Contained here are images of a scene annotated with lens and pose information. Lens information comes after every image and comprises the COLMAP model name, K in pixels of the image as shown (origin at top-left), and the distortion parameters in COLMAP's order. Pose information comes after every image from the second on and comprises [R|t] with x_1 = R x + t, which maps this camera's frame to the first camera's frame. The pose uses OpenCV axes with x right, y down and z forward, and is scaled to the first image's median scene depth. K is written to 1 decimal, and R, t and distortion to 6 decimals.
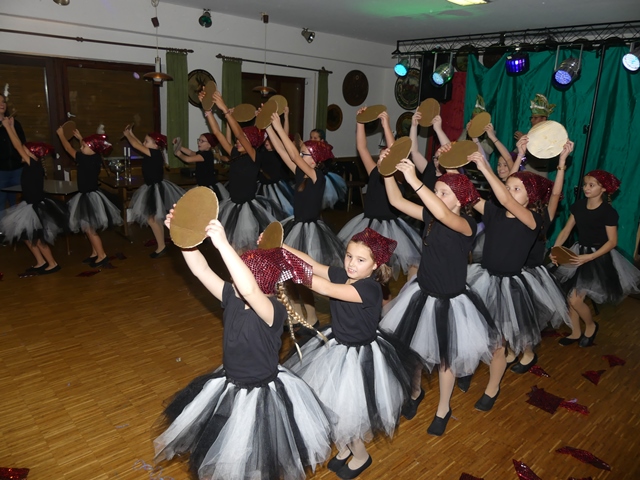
lens RADIAL K [[490.7, 0, 320.9], [0, 490.7, 238.7], [0, 0, 1]] dist [-0.039068, 0.038079]
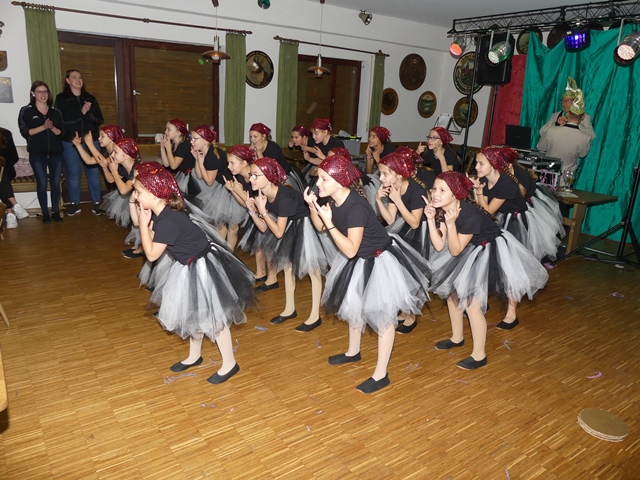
lens RADIAL K [[490.7, 0, 320.9], [0, 490.7, 238.7], [0, 0, 1]] dist [-0.039068, 0.038079]
pose [[0.992146, 0.041539, -0.117983, 0.025088], [-0.039920, 0.999074, 0.016055, 0.031438], [0.118540, -0.011219, 0.992886, -0.013550]]
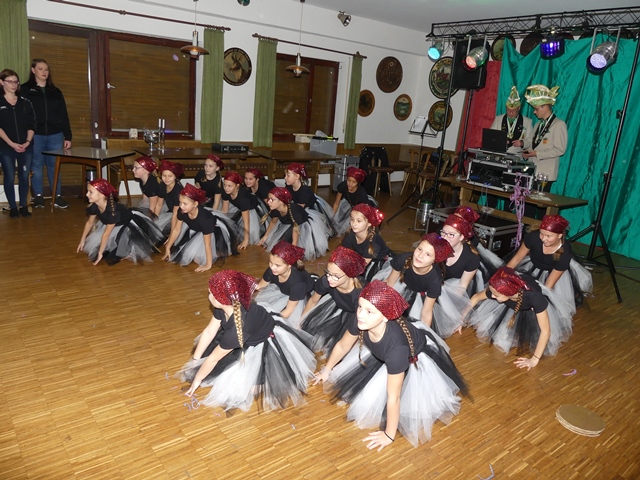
lens RADIAL K [[490.4, 0, 321.8], [0, 490.4, 238.3], [0, 0, 1]] dist [-0.039461, 0.039136]
pose [[0.996946, 0.053563, -0.056824, 0.011479], [-0.053117, 0.998545, 0.009328, 0.036171], [0.057241, -0.006281, 0.998341, -0.011615]]
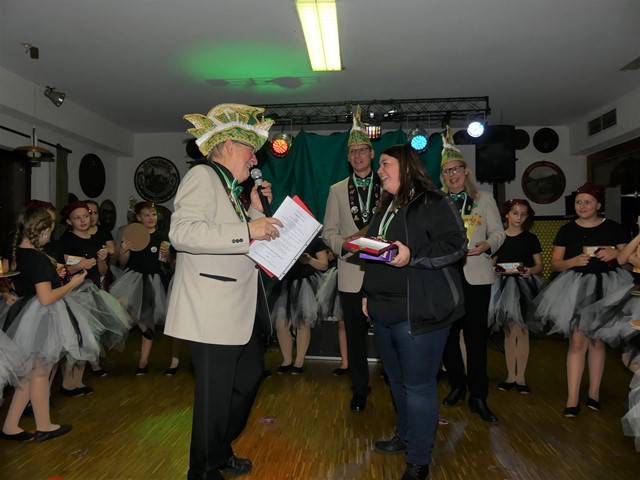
lens RADIAL K [[488.4, 0, 318.1], [0, 488.4, 237.9], [0, 0, 1]] dist [-0.019433, 0.004050]
pose [[0.723481, -0.042228, 0.689052, -0.316825], [0.215787, 0.961946, -0.167617, 0.002781], [-0.655753, 0.269956, 0.705062, 0.336804]]
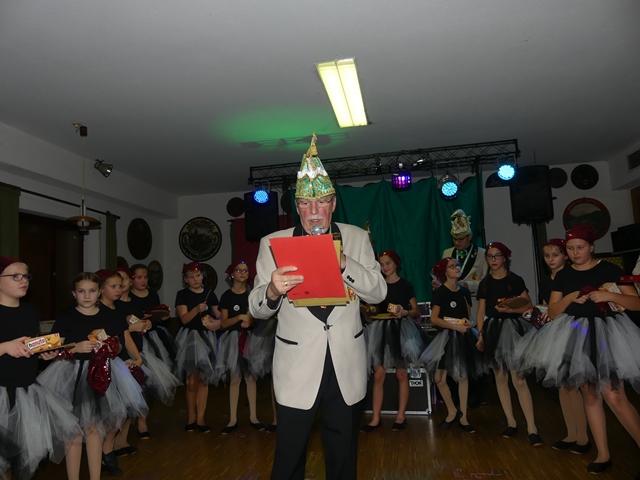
lens RADIAL K [[490.7, 0, 320.9], [0, 490.7, 238.7], [0, 0, 1]] dist [-0.039068, 0.038079]
pose [[0.781253, -0.015956, 0.624011, -0.309402], [0.244680, 0.927501, -0.282620, 0.006266], [-0.574261, 0.373481, 0.728516, 0.314629]]
